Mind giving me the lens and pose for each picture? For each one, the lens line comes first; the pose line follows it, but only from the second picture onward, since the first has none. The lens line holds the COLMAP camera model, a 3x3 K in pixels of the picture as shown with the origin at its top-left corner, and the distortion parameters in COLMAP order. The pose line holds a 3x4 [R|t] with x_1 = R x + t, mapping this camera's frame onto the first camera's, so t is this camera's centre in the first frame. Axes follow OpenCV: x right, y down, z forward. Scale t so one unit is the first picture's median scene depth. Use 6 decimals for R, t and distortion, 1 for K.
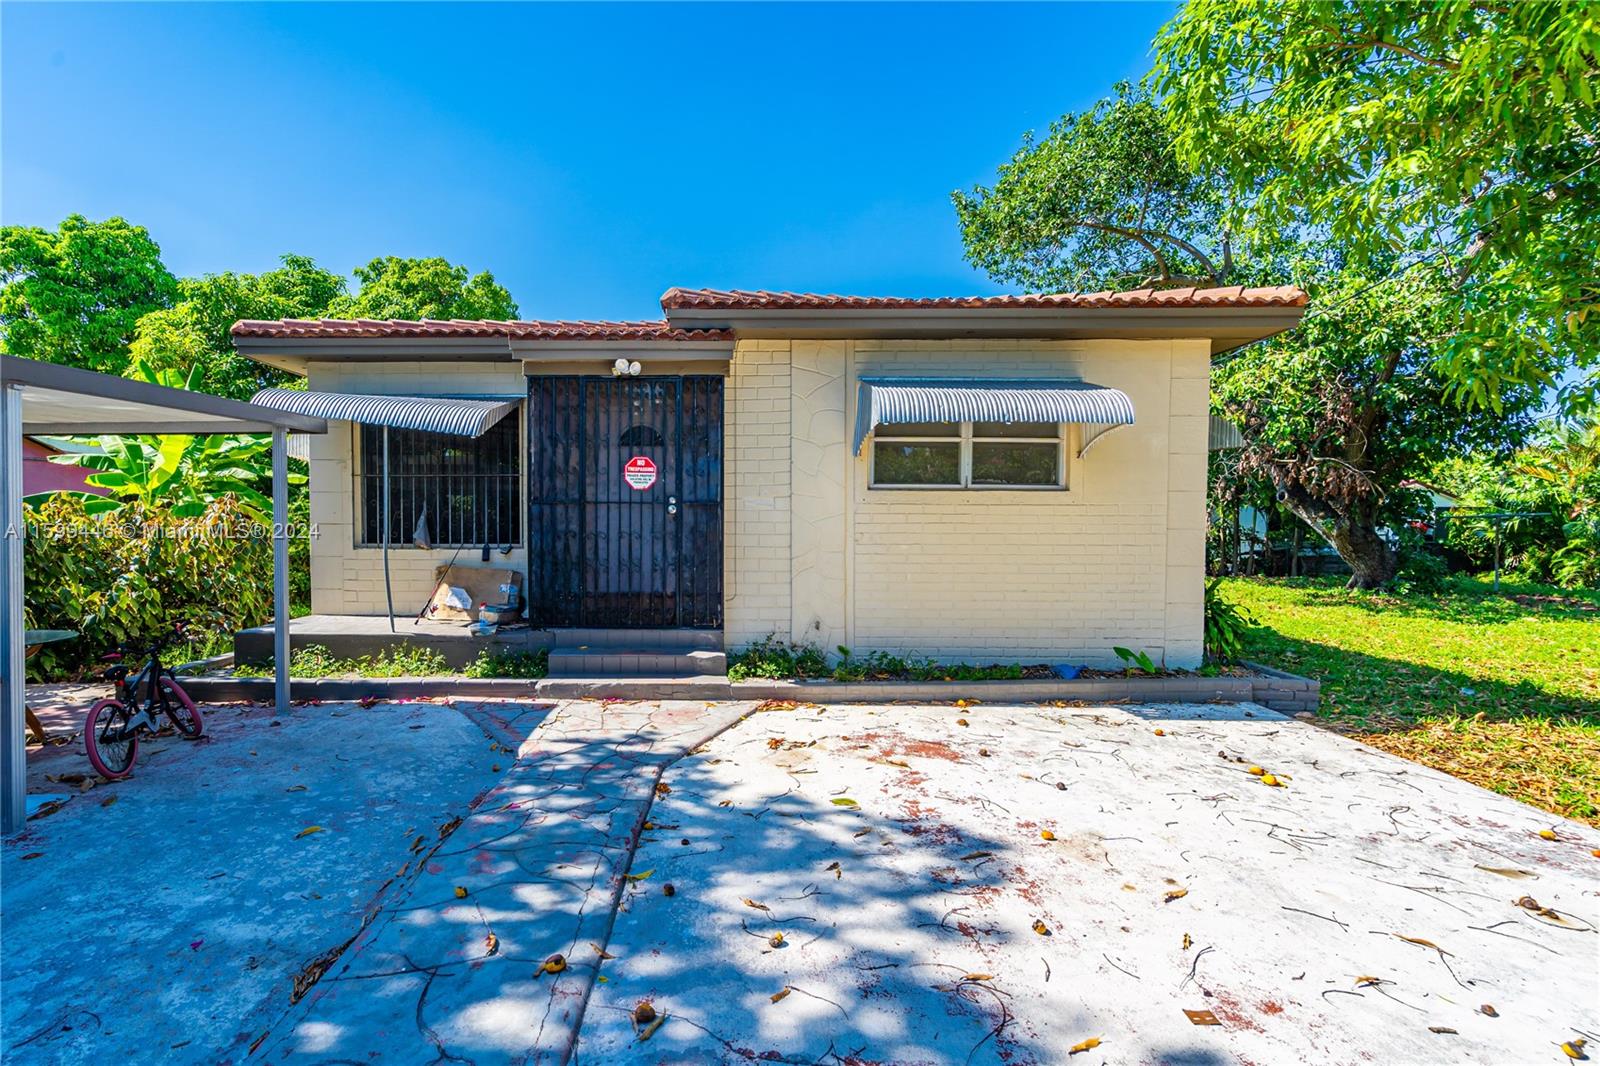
lens RADIAL K [[769.1, 0, 698.9], [0, 769.1, 534.3], [0, 0, 1]] dist [-0.001002, -0.000164]
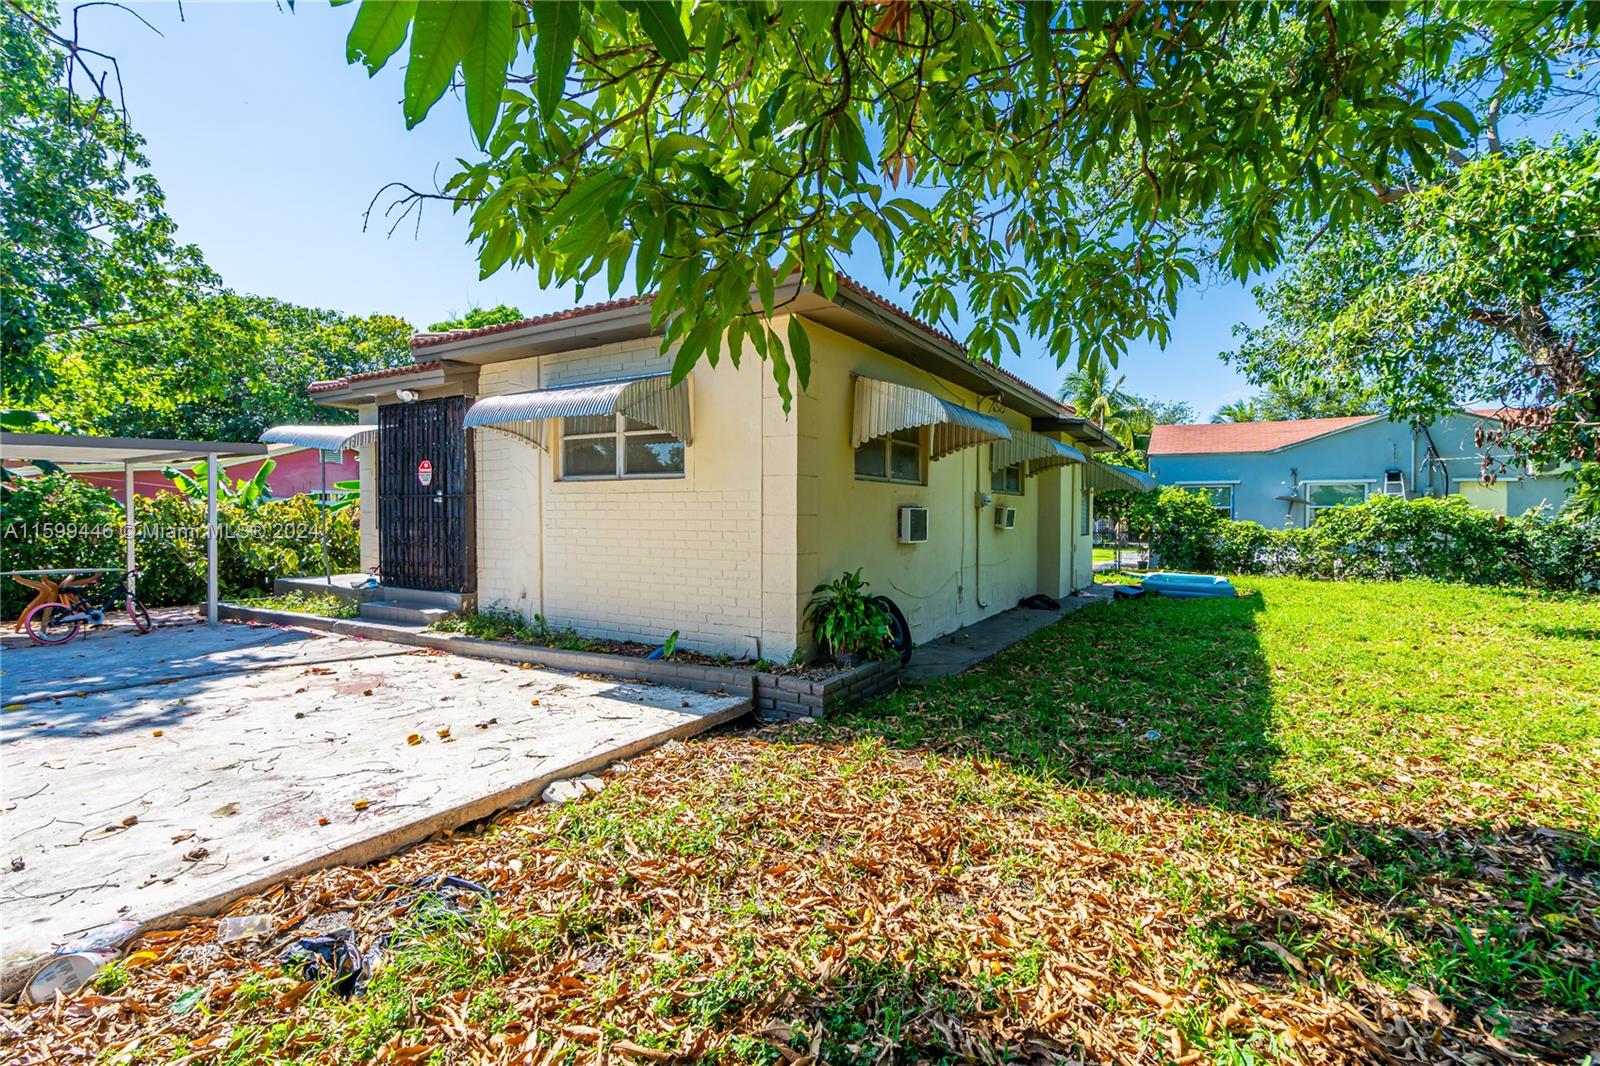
lens RADIAL K [[734.3, 0, 800.0], [0, 734.3, 533.0], [0, 0, 1]] dist [-0.001546, -0.000318]
pose [[0.866328, 0.013049, -0.499305, 1.109556], [-0.004899, 0.999833, 0.017630, -0.001336], [0.499452, -0.012827, 0.866247, 0.224331]]
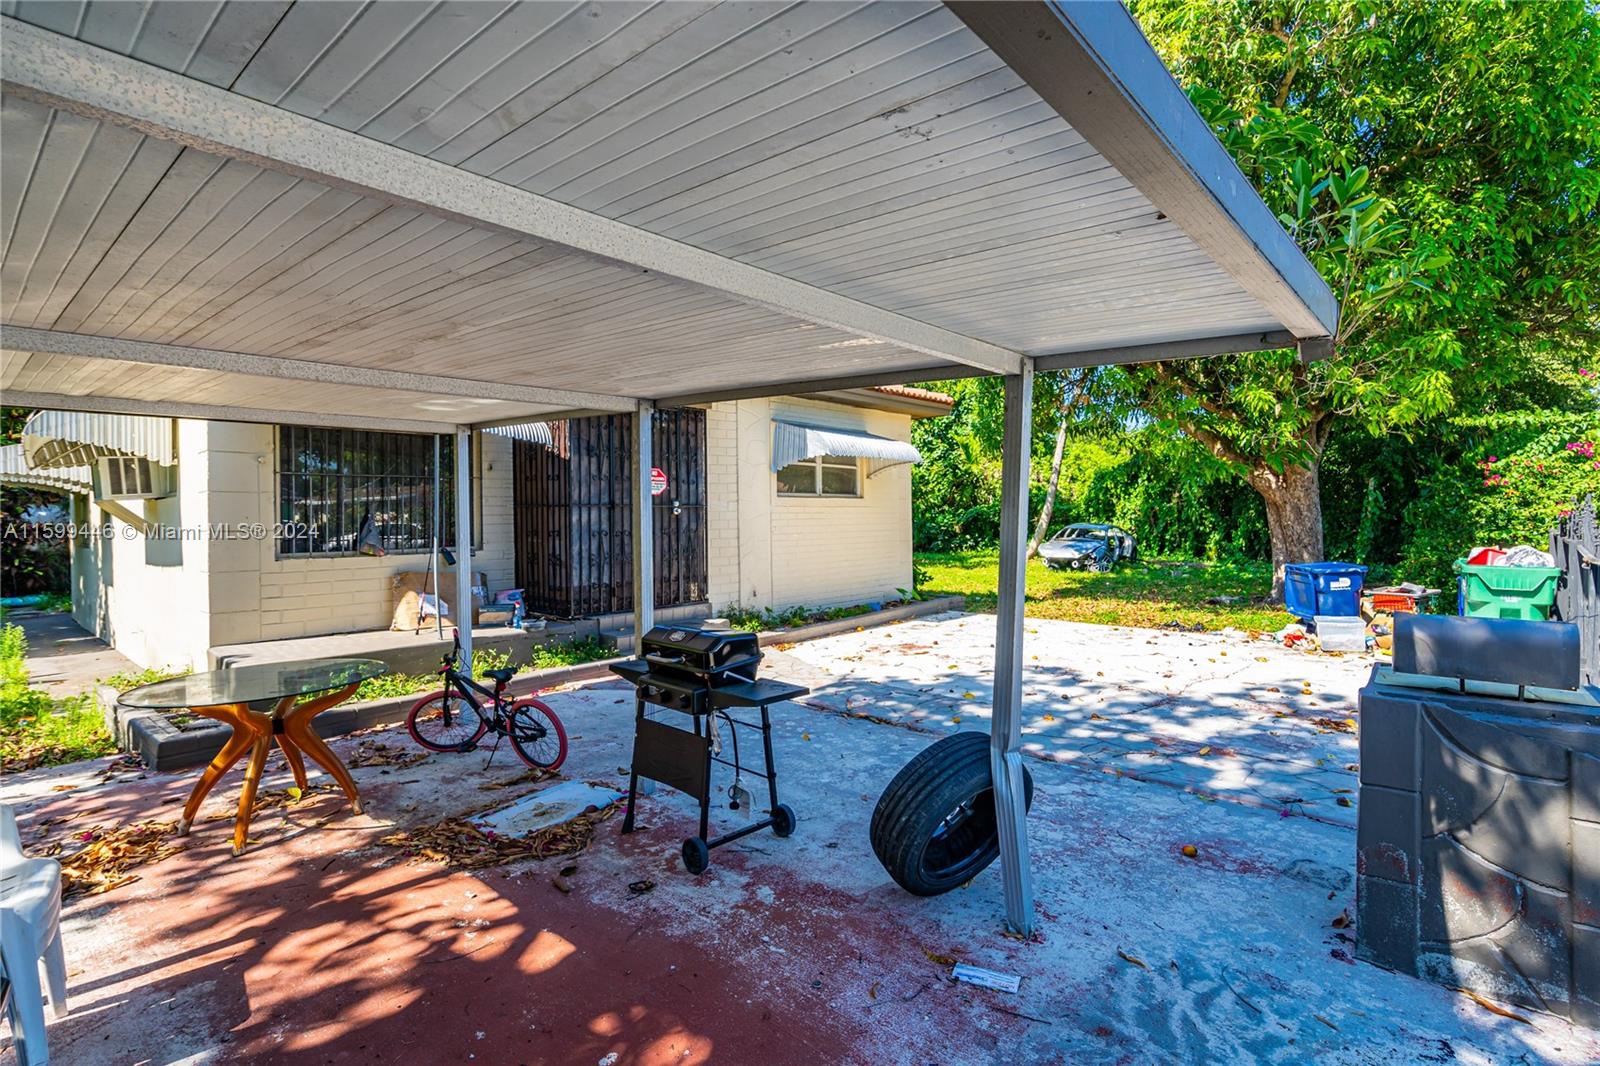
lens RADIAL K [[742.2, 0, 807.1], [0, 742.2, 515.9], [0, 0, 1]] dist [-0.001407, 0.000275]
pose [[0.658373, -0.009936, 0.752626, -0.803237], [0.029239, 0.999496, -0.012383, -0.003123], [-0.752124, 0.030158, 0.658331, 0.039199]]
